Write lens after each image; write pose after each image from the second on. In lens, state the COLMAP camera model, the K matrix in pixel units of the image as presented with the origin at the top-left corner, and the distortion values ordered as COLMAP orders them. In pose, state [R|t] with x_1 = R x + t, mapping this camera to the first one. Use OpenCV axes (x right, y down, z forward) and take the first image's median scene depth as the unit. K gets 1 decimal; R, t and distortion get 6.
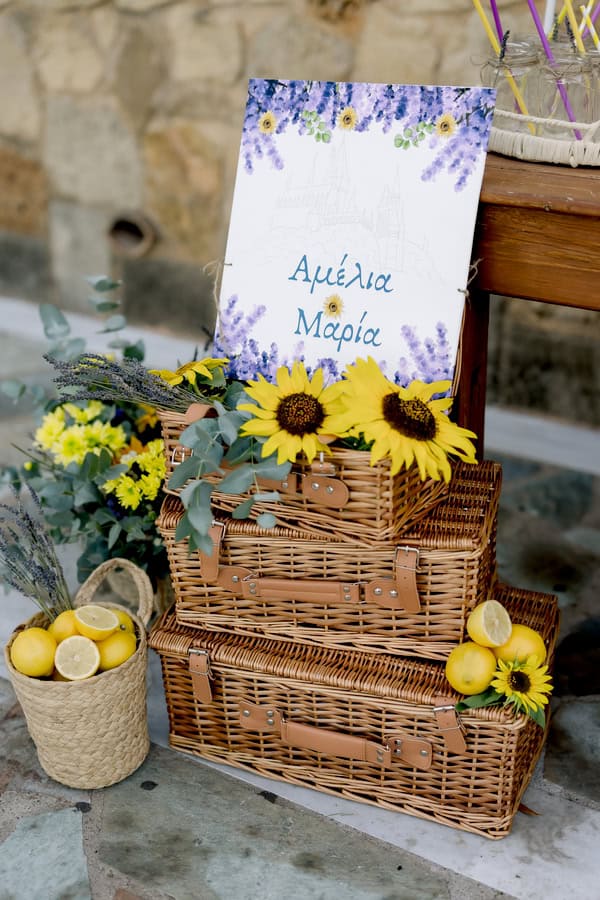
lens RADIAL K [[1311.5, 0, 296.7], [0, 1311.5, 445.6], [0, 0, 1]] dist [0.005208, 0.040190]
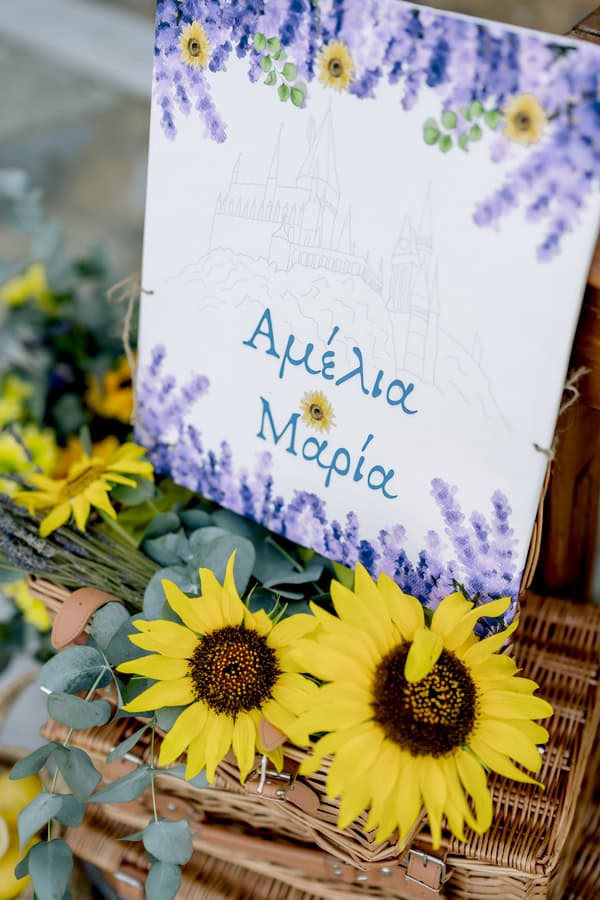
lens RADIAL K [[1311.5, 0, 296.7], [0, 1311.5, 445.6], [0, 0, 1]] dist [0.005208, 0.040190]
pose [[0.989057, 0.033592, -0.143657, 0.100417], [0.022660, 0.927589, 0.372913, -0.301929], [0.145782, -0.372088, 0.916678, 0.490721]]
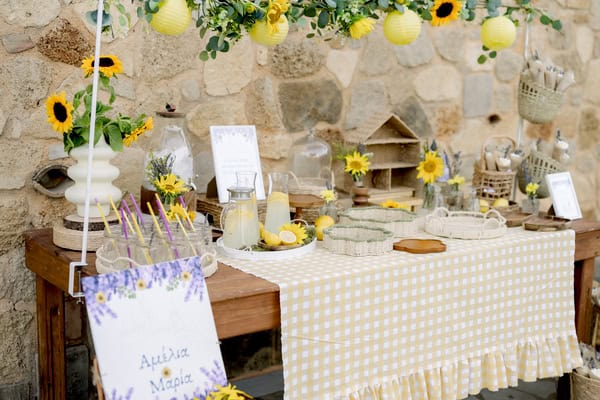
lens RADIAL K [[874.3, 0, 319.3], [0, 874.3, 191.8], [0, 0, 1]] dist [0.005208, 0.040190]
pose [[0.337450, -0.135383, 0.931557, -1.128491], [0.357820, 0.933771, 0.006087, -0.294091], [-0.870685, 0.331276, 0.363543, 0.209223]]
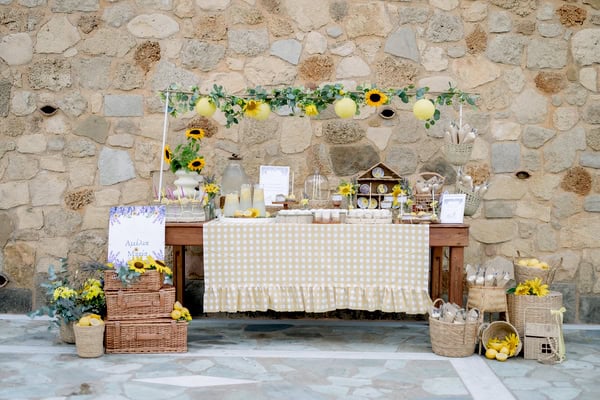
lens RADIAL K [[874.3, 0, 319.3], [0, 874.3, 191.8], [0, 0, 1]] dist [0.005208, 0.040190]
pose [[0.847138, 0.004661, 0.531352, -1.131796], [0.203545, 0.920844, -0.332590, 0.922058], [-0.490842, 0.389904, 0.779133, -1.961511]]
